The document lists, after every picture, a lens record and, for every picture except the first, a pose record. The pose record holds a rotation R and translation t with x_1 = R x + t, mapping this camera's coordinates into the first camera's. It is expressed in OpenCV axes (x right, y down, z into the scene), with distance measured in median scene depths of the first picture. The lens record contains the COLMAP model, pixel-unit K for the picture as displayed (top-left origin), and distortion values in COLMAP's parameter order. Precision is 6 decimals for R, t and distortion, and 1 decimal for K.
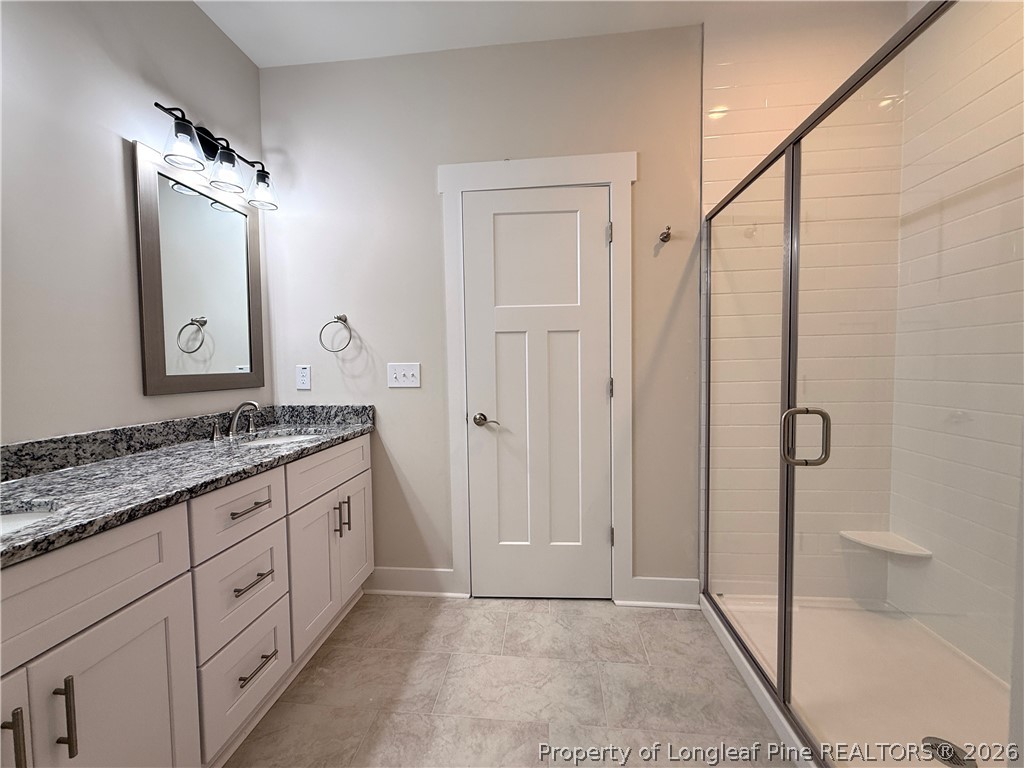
lens RADIAL K [[411.5, 0, 512.4], [0, 411.5, 383.8], [0, 0, 1]] dist [0.002496, -0.000748]
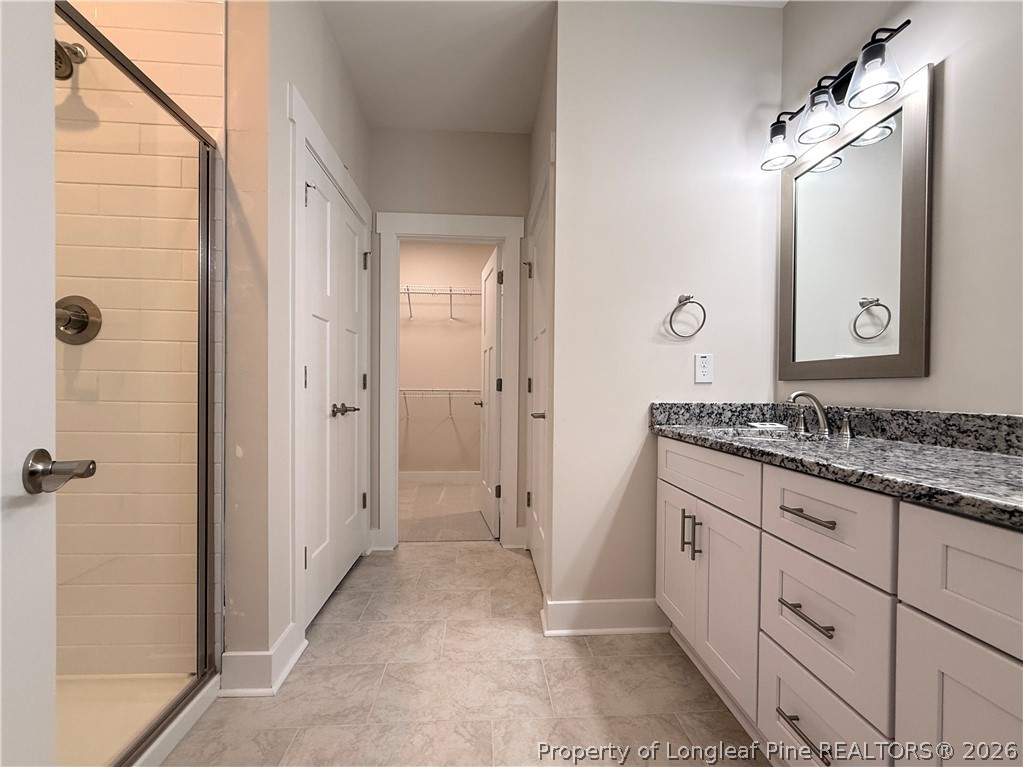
lens RADIAL K [[429.9, 0, 501.4], [0, 429.9, 392.2], [0, 0, 1]] dist [0.002249, -0.001789]
pose [[-0.988811, 0.007083, -0.149004, 0.031208], [-0.001655, 0.998290, 0.058436, 0.032940], [0.149163, 0.058029, -0.987108, 1.693397]]
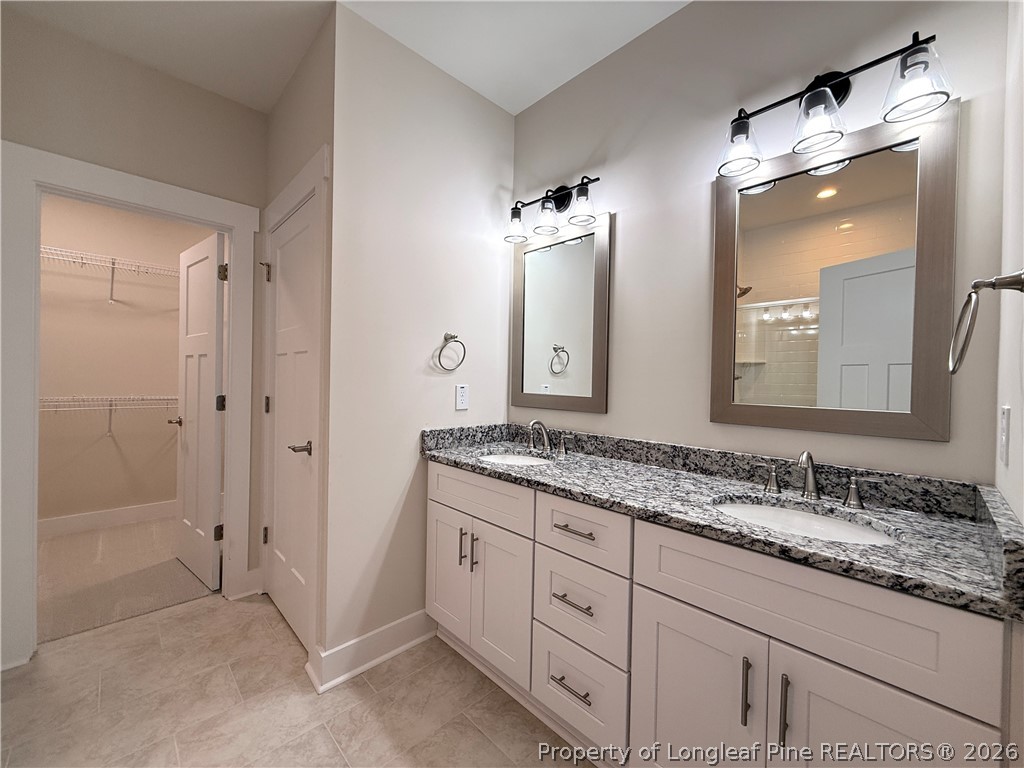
lens RADIAL K [[411.5, 0, 508.6], [0, 411.5, 382.7], [0, 0, 1]] dist [0.002496, -0.000748]
pose [[-0.649625, 0.006288, -0.760229, 0.263026], [-0.046992, 0.997722, 0.048408, -0.114169], [0.758801, 0.067172, -0.647850, 1.536958]]
